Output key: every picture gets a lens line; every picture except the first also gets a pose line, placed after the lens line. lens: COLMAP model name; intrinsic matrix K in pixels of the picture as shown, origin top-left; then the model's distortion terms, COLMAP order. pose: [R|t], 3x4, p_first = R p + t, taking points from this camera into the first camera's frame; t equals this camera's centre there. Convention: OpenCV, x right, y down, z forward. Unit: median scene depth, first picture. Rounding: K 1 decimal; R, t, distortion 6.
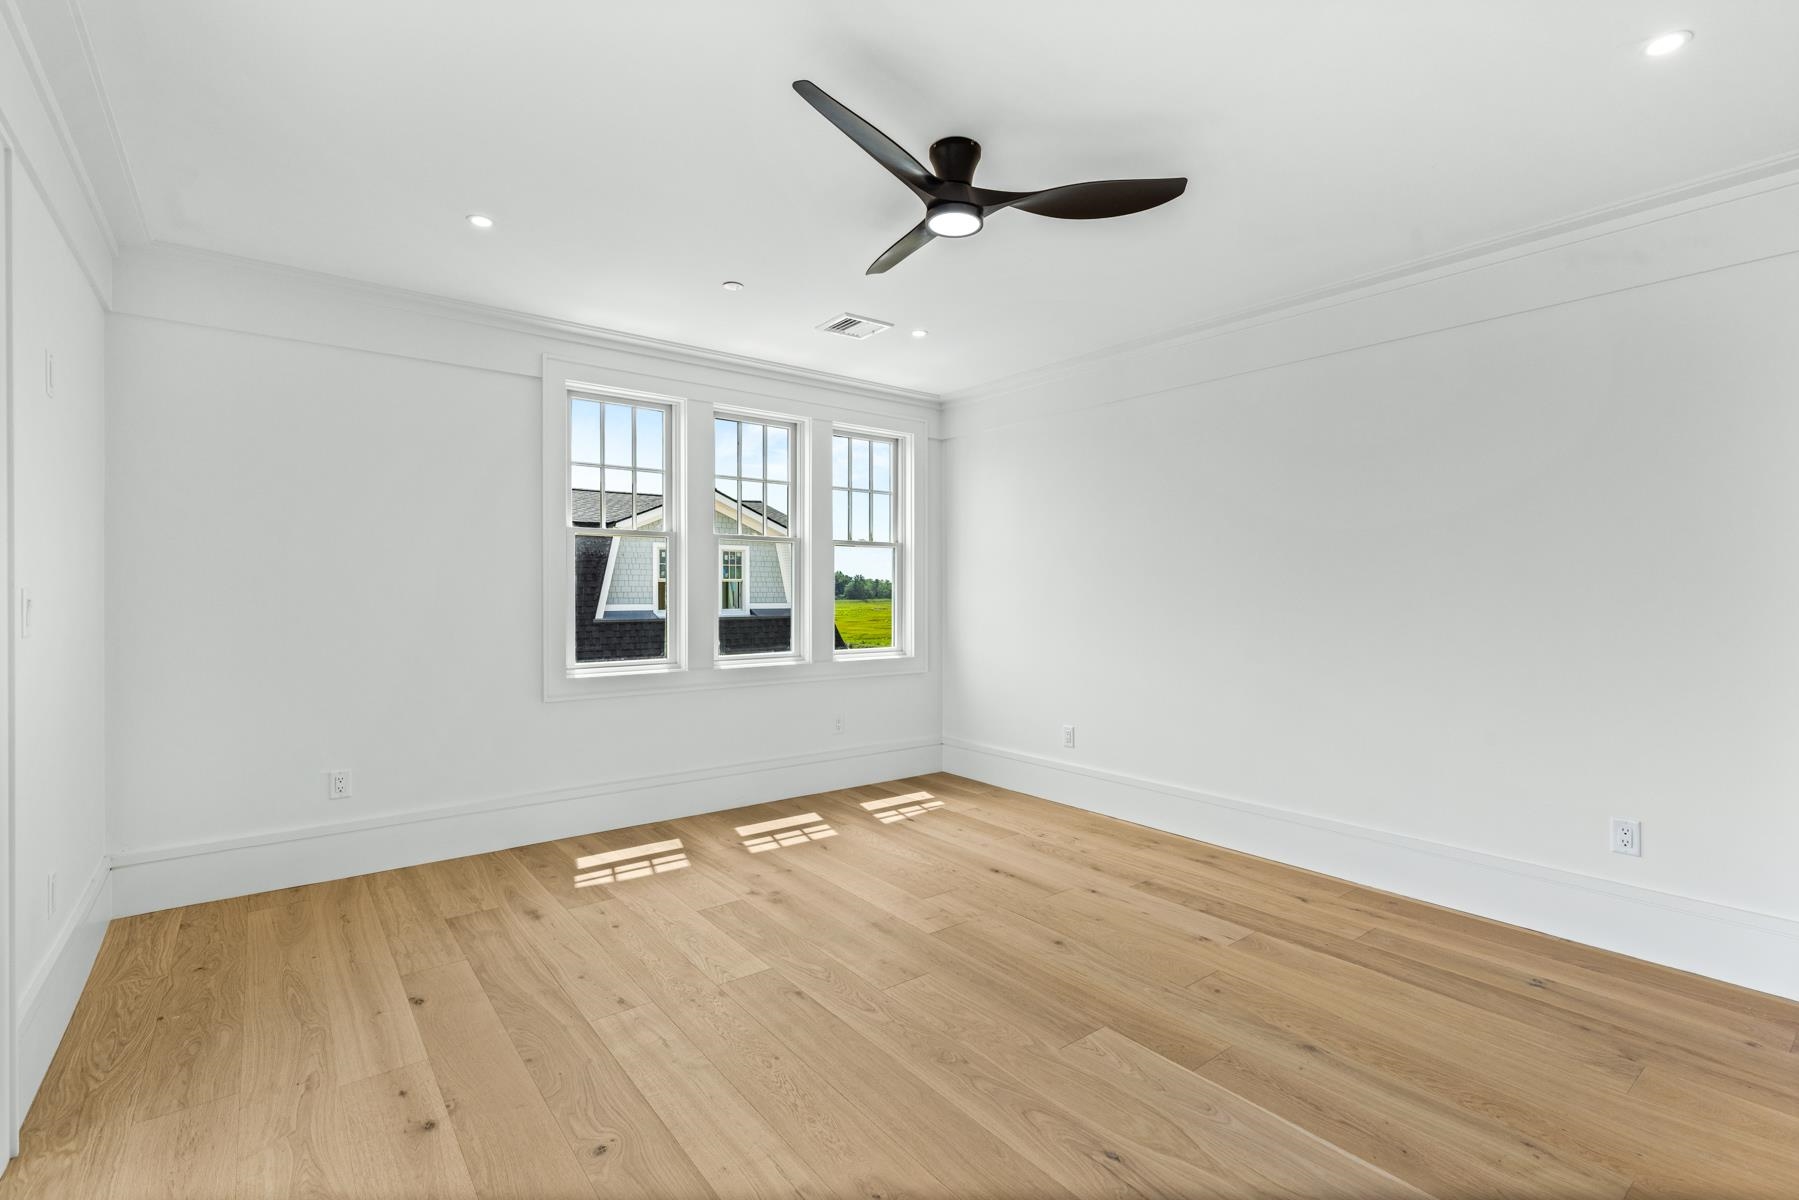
lens RADIAL K [[809.6, 0, 903.5], [0, 809.6, 604.4], [0, 0, 1]] dist [0.008649, -0.000037]
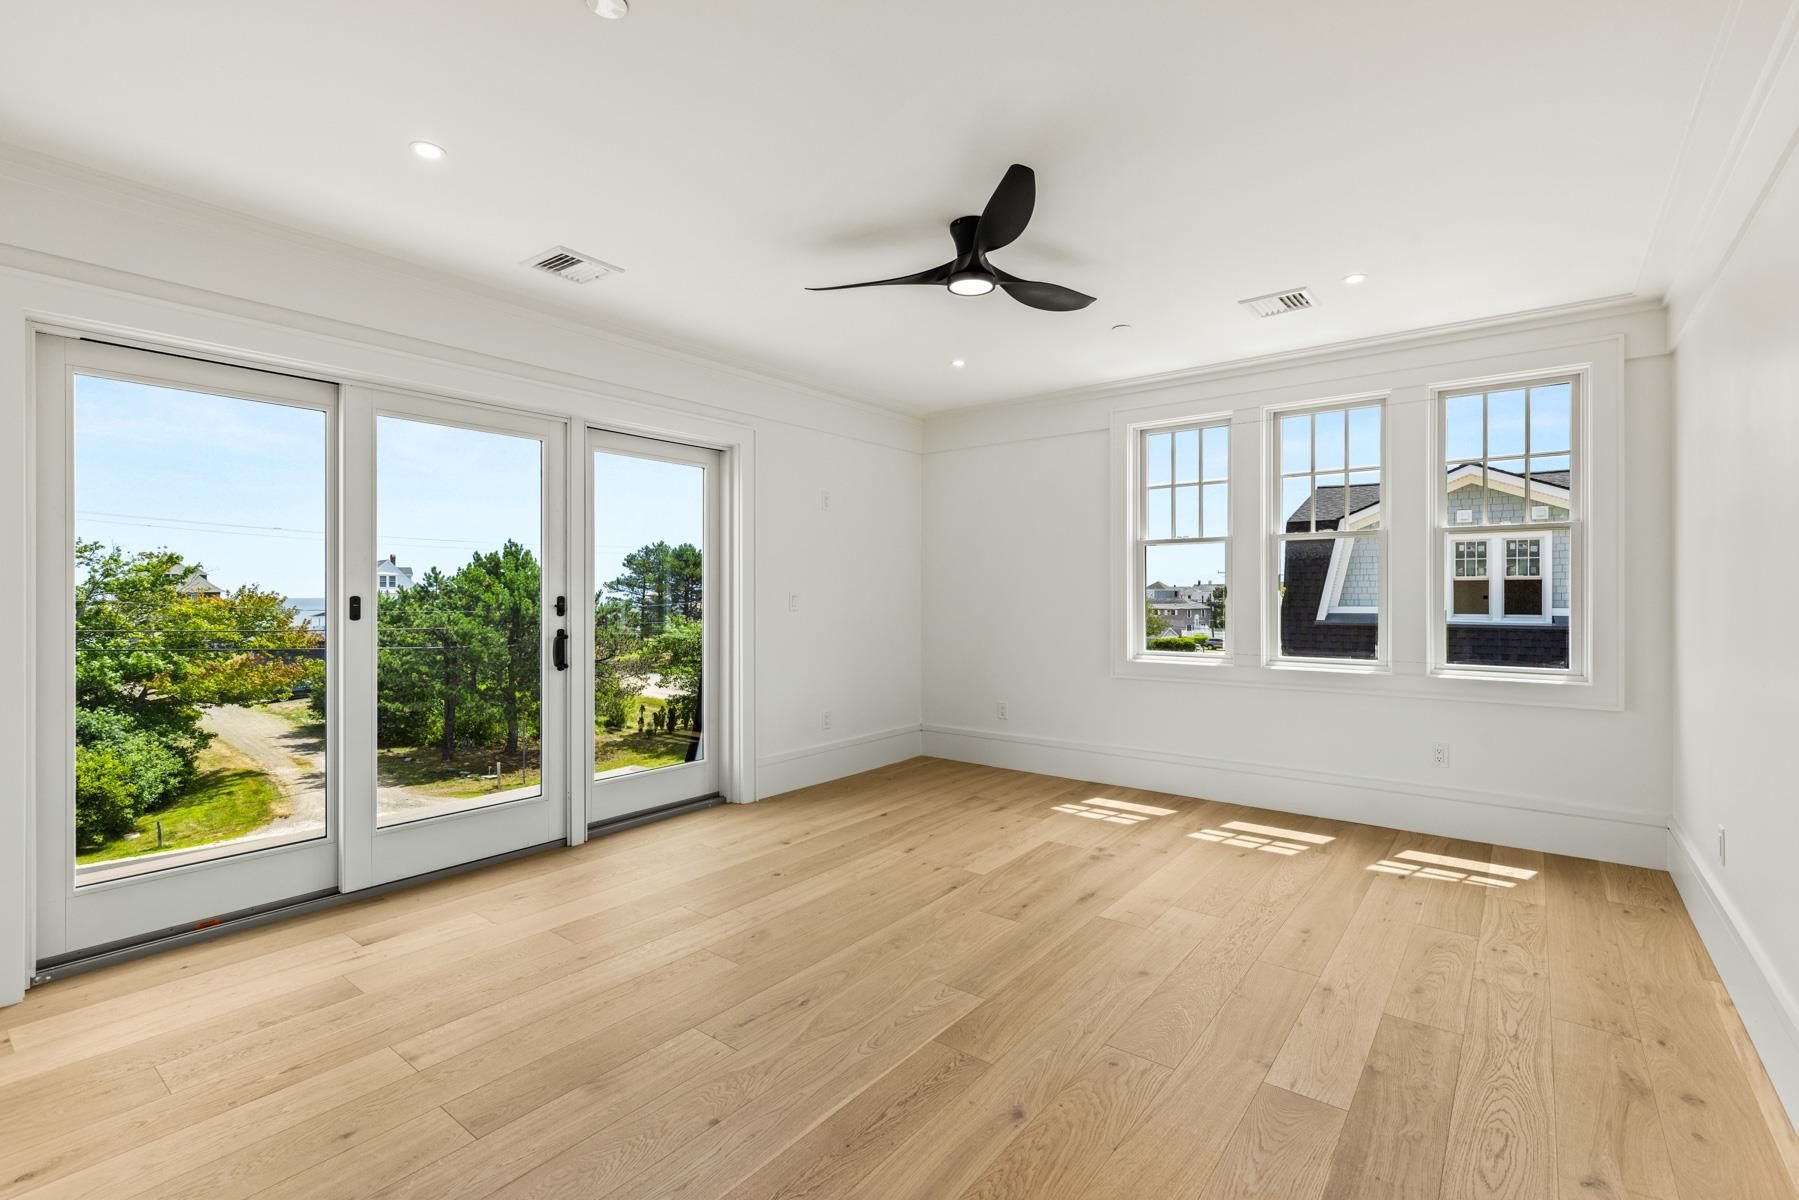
lens RADIAL K [[809.6, 0, 931.7], [0, 809.6, 592.2], [0, 0, 1]] dist [0.008649, -0.000037]
pose [[0.262636, -0.006887, -0.964870, 0.744648], [-0.017421, 0.999778, -0.011878, 0.005435], [0.964738, 0.019928, 0.262458, 0.387659]]
